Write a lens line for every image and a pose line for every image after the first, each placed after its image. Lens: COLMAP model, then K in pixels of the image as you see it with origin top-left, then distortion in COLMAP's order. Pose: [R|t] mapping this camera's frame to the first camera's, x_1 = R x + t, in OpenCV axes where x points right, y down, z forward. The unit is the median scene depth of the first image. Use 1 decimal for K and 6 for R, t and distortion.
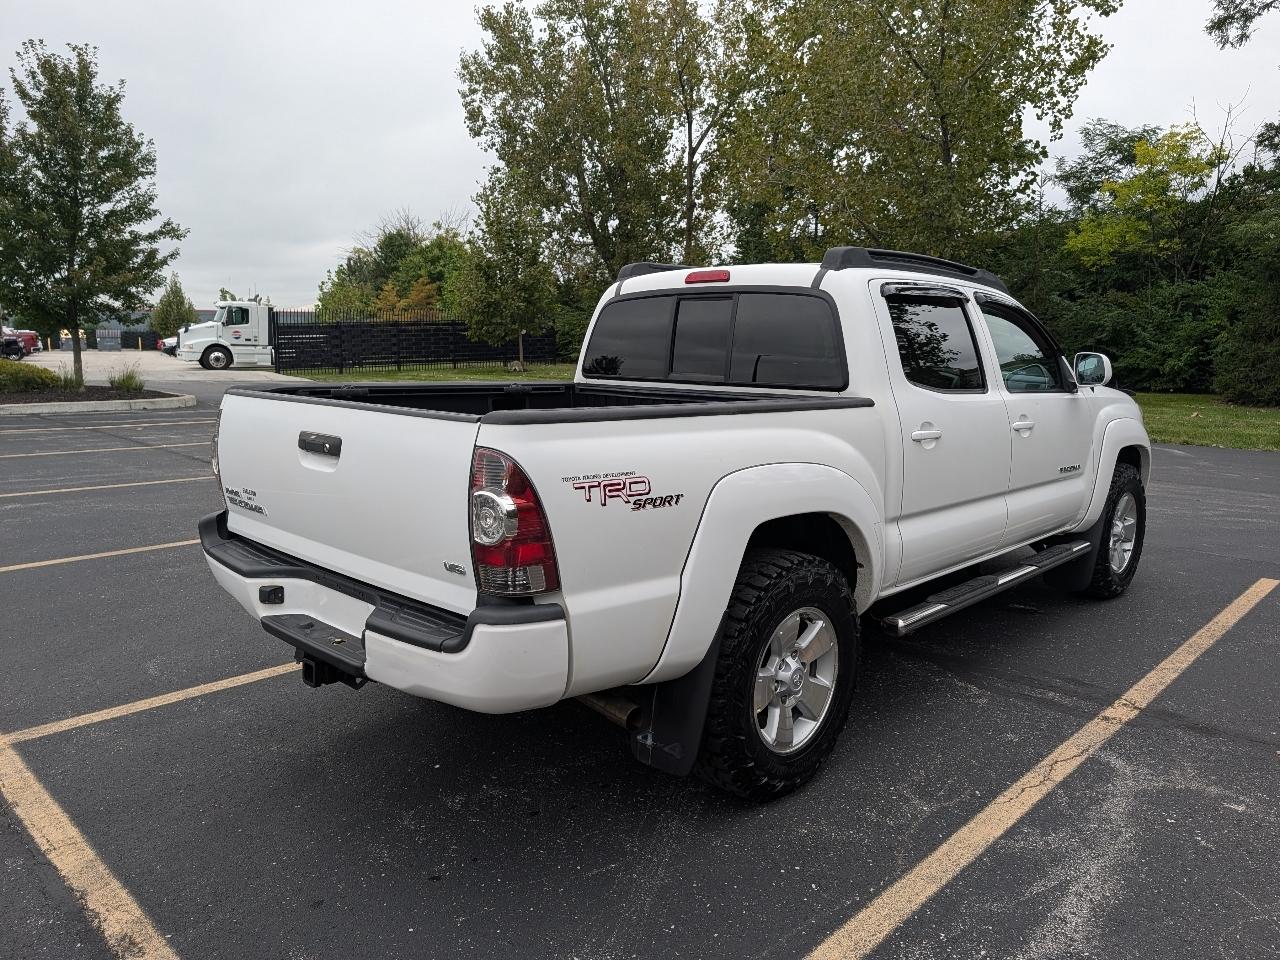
lens RADIAL K [[919.2, 0, 652.9], [0, 919.2, 471.4], [0, 0, 1]] dist [0.017468, -0.013206]
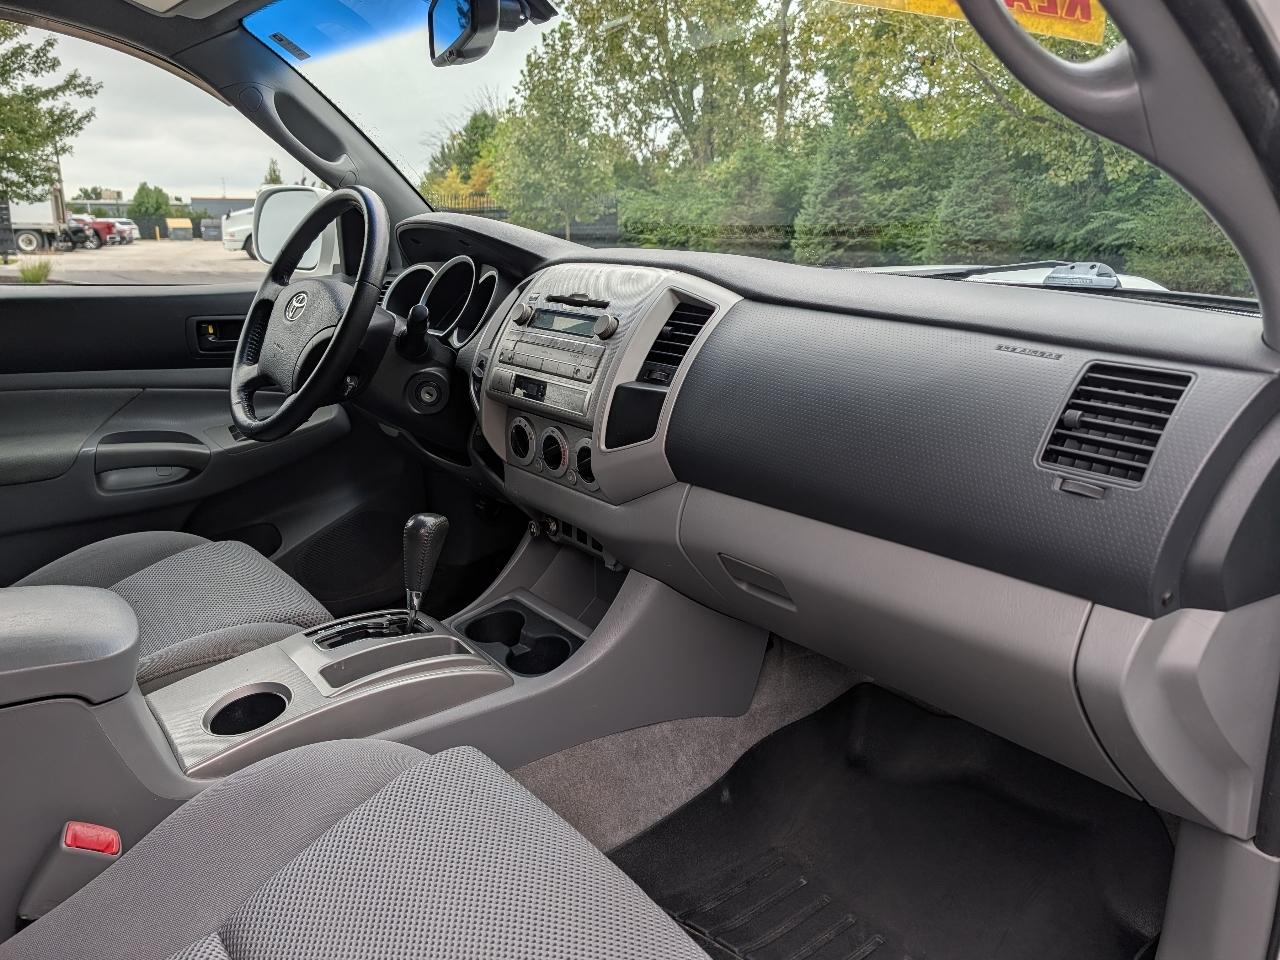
lens RADIAL K [[919.2, 0, 623.0], [0, 919.2, 473.0], [0, 0, 1]] dist [0.017468, -0.013206]
pose [[0.986889, 0.043079, -0.155545, 0.101823], [-0.025189, 0.993022, 0.115208, -0.025566], [0.159423, -0.109780, 0.981088, 0.238325]]
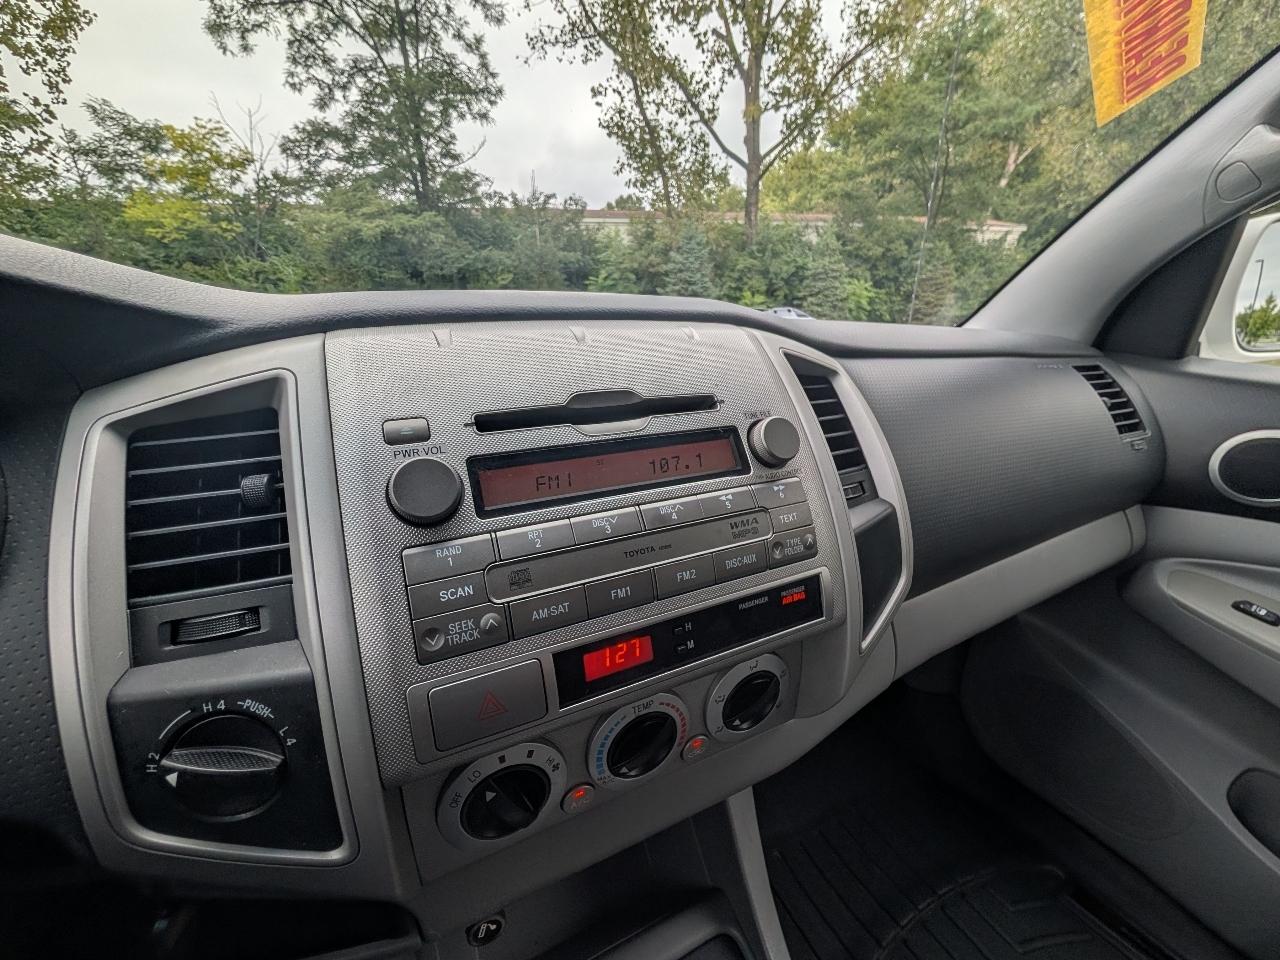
lens RADIAL K [[489.3, 0, 634.7], [0, 489.3, 482.3], [0, 0, 1]] dist [-0.002325, 0.000438]
pose [[0.353353, -0.307755, 0.883419, 0.075973], [0.134768, 0.951234, 0.277475, -0.032643], [-0.925732, 0.021010, 0.377597, 0.299470]]
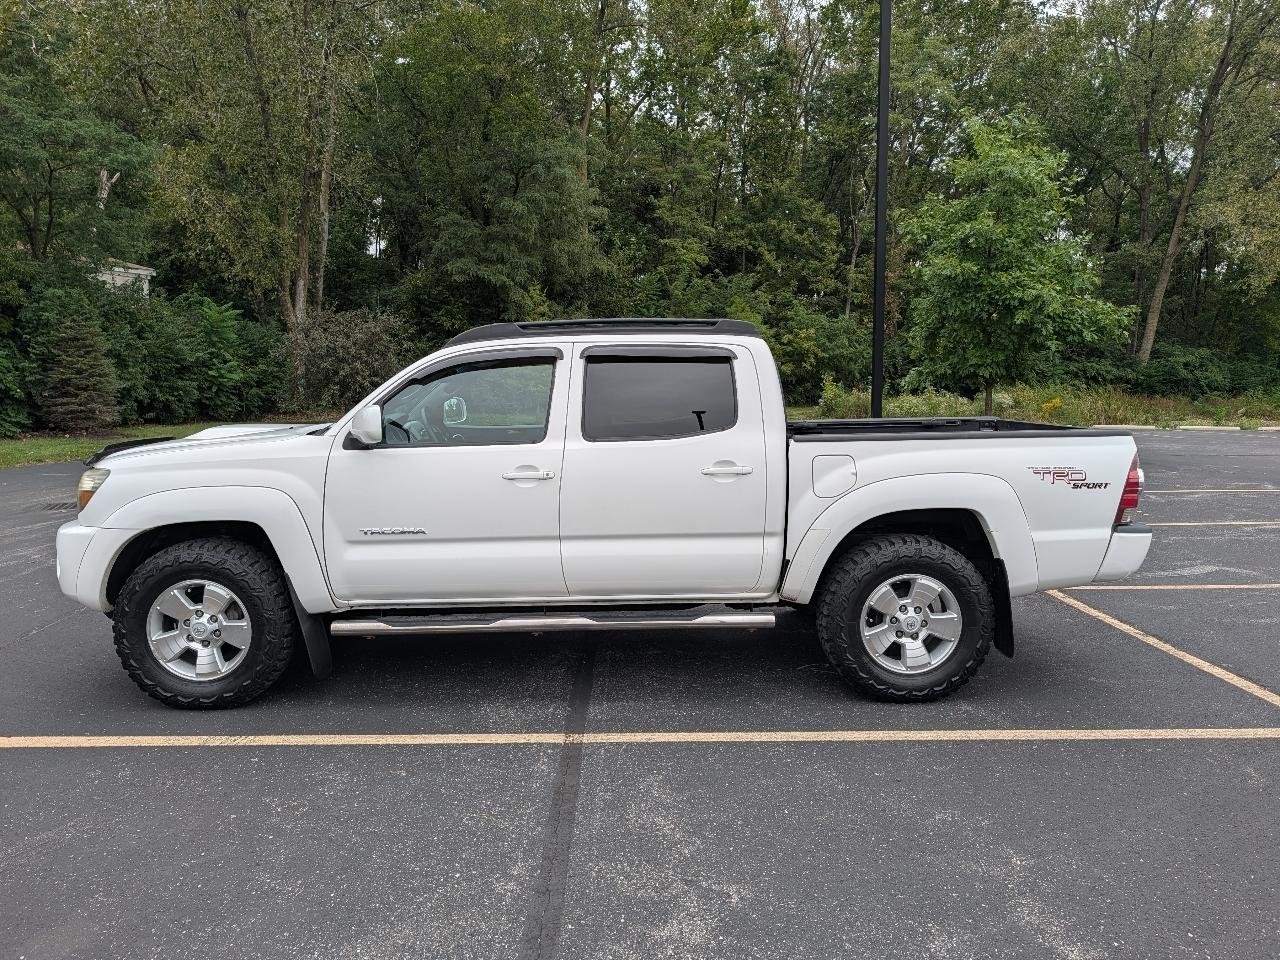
lens RADIAL K [[919.2, 0, 631.2], [0, 919.2, 469.4], [0, 0, 1]] dist [0.017468, -0.013206]
pose [[-0.702628, -0.076075, 0.707479, -0.171459], [0.095698, 0.975132, 0.199898, -0.071402], [-0.705092, 0.208158, -0.677875, 0.462509]]
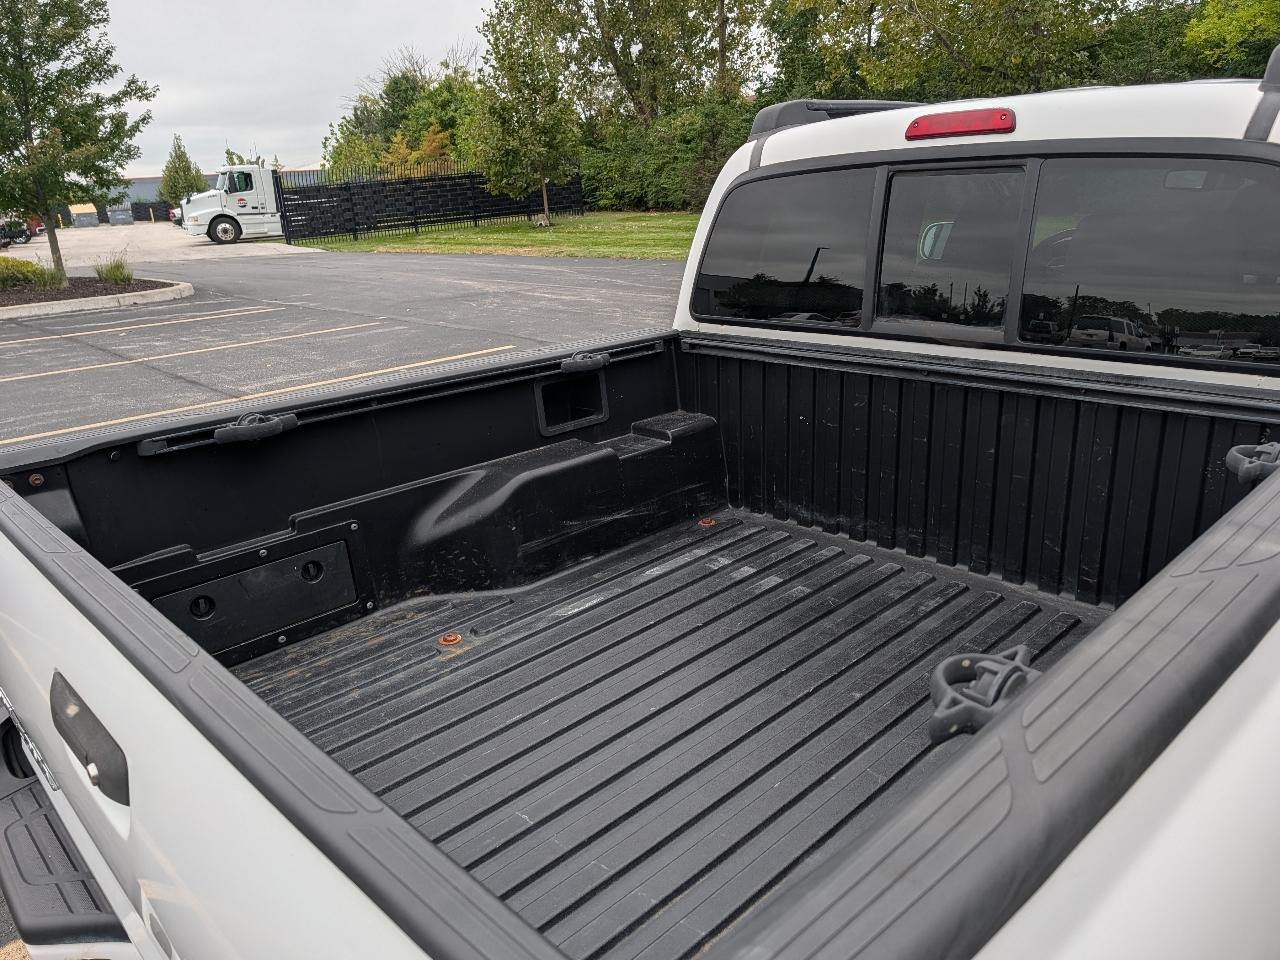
lens RADIAL K [[919.2, 0, 652.0], [0, 919.2, 476.5], [0, 0, 1]] dist [0.017468, -0.013206]
pose [[0.997881, -0.047727, -0.044222, -0.020822], [0.054602, 0.983890, 0.170231, -0.026519], [0.035385, -0.172284, 0.984411, 0.105804]]
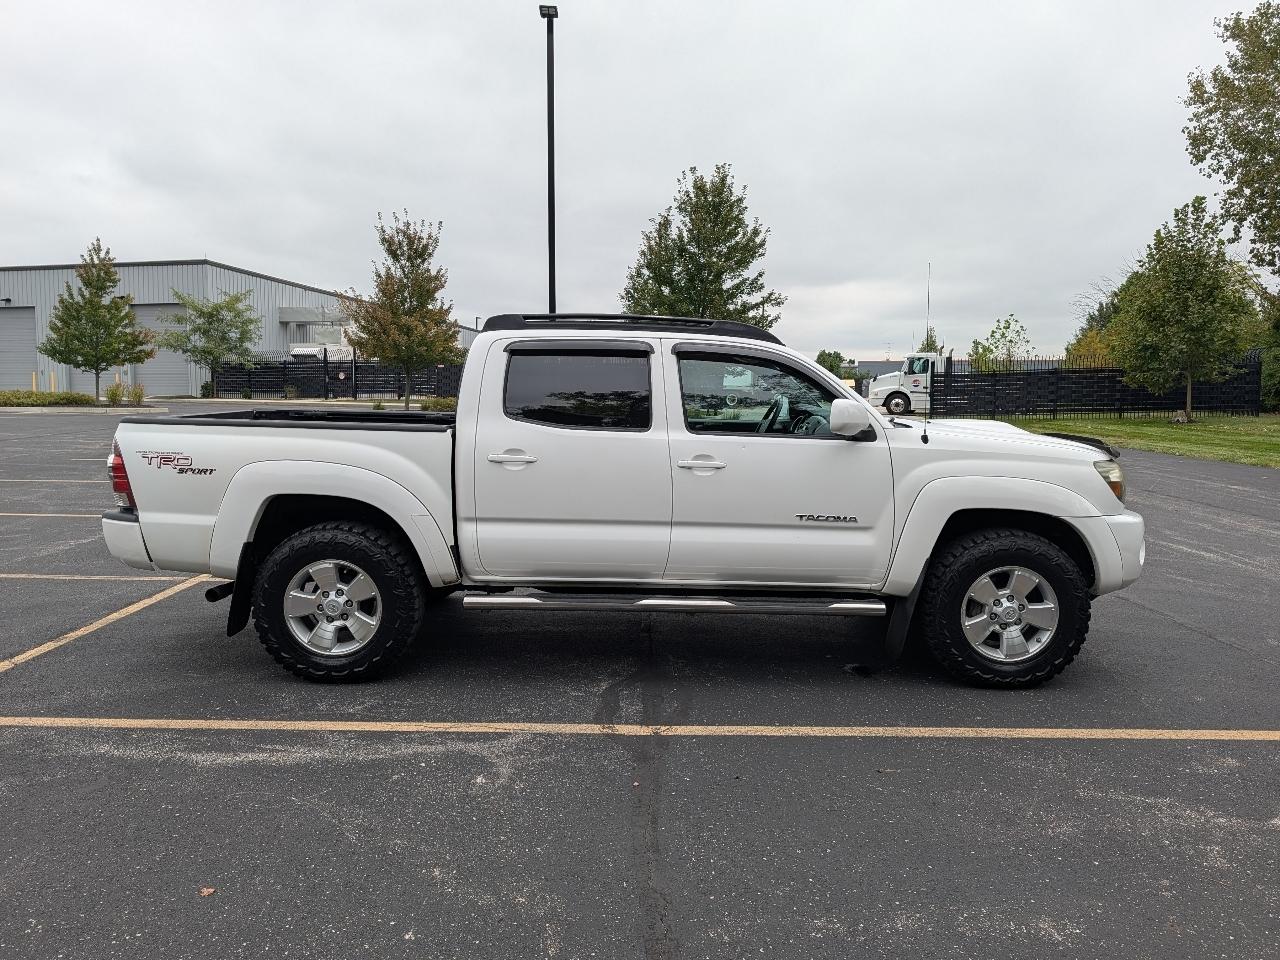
lens RADIAL K [[919.2, 0, 648.5], [0, 919.2, 465.2], [0, 0, 1]] dist [0.017468, -0.013206]
pose [[0.686535, 0.062323, -0.724421, 0.274315], [-0.104629, 0.994418, -0.013607, -0.006680], [0.719529, 0.085137, 0.689224, 0.054219]]
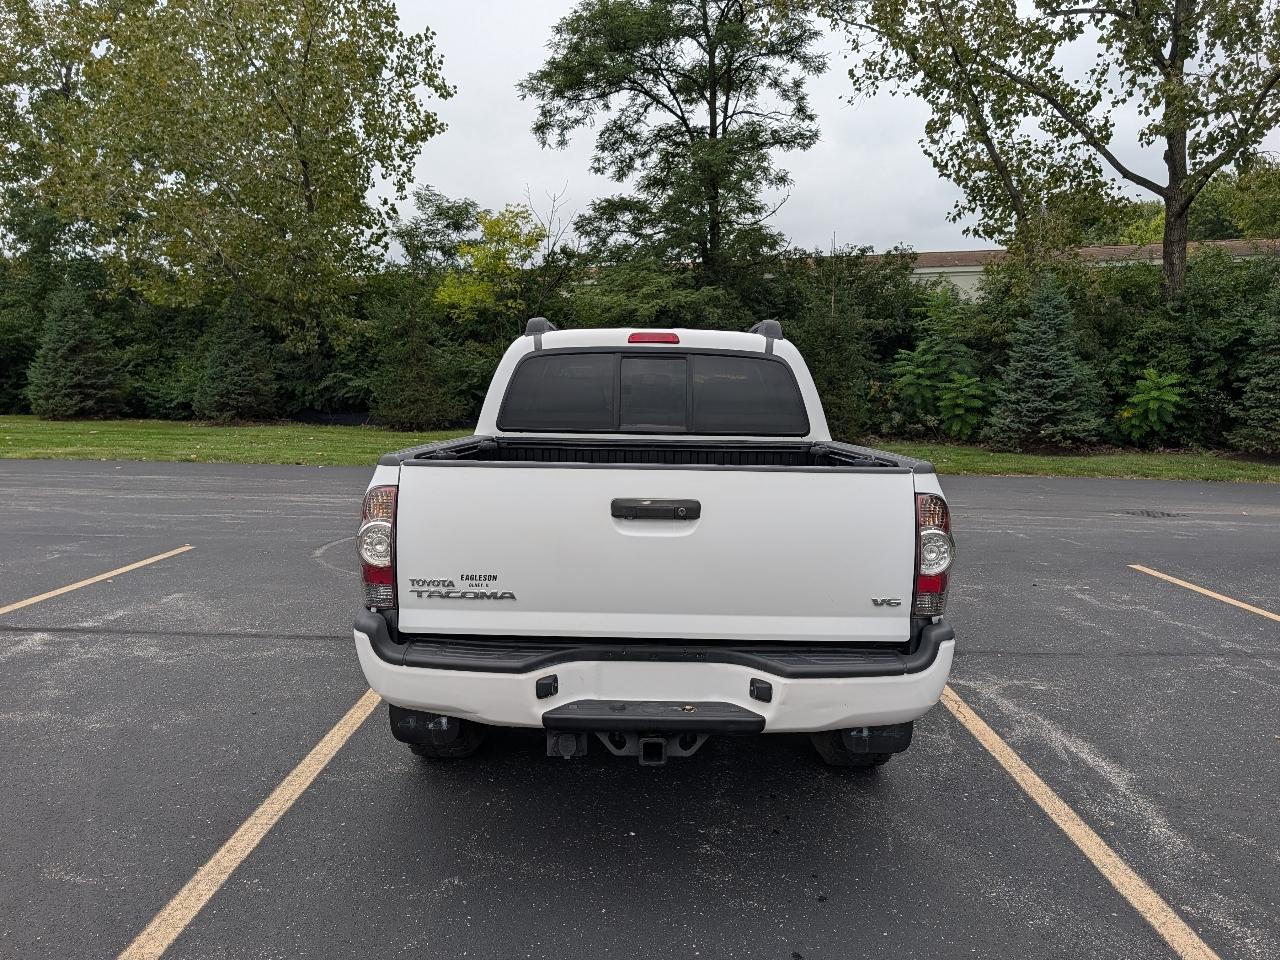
lens RADIAL K [[919.2, 0, 641.8], [0, 919.2, 479.4], [0, 0, 1]] dist [0.017468, -0.013206]
pose [[0.730920, -0.064761, 0.679383, -0.159536], [0.088194, 0.996103, 0.000068, -0.009744], [-0.676740, 0.059868, 0.733784, 0.046929]]
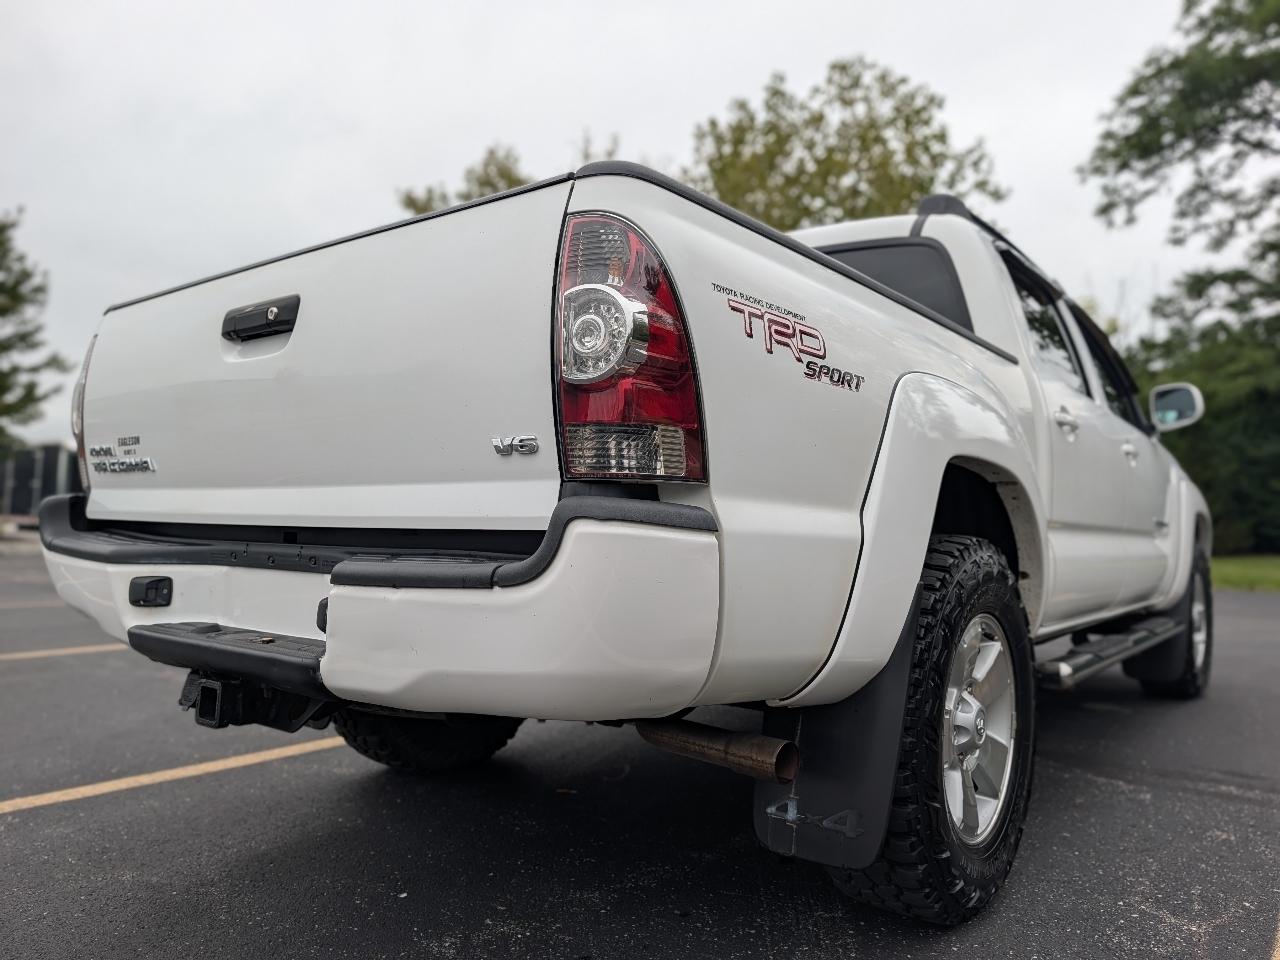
lens RADIAL K [[919.2, 0, 652.3], [0, 919.2, 477.1], [0, 0, 1]] dist [0.017468, -0.013206]
pose [[0.994592, 0.013368, 0.102998, -0.025070], [0.006482, 0.981760, -0.190012, 0.030250], [-0.103659, 0.189652, 0.976364, 0.060406]]
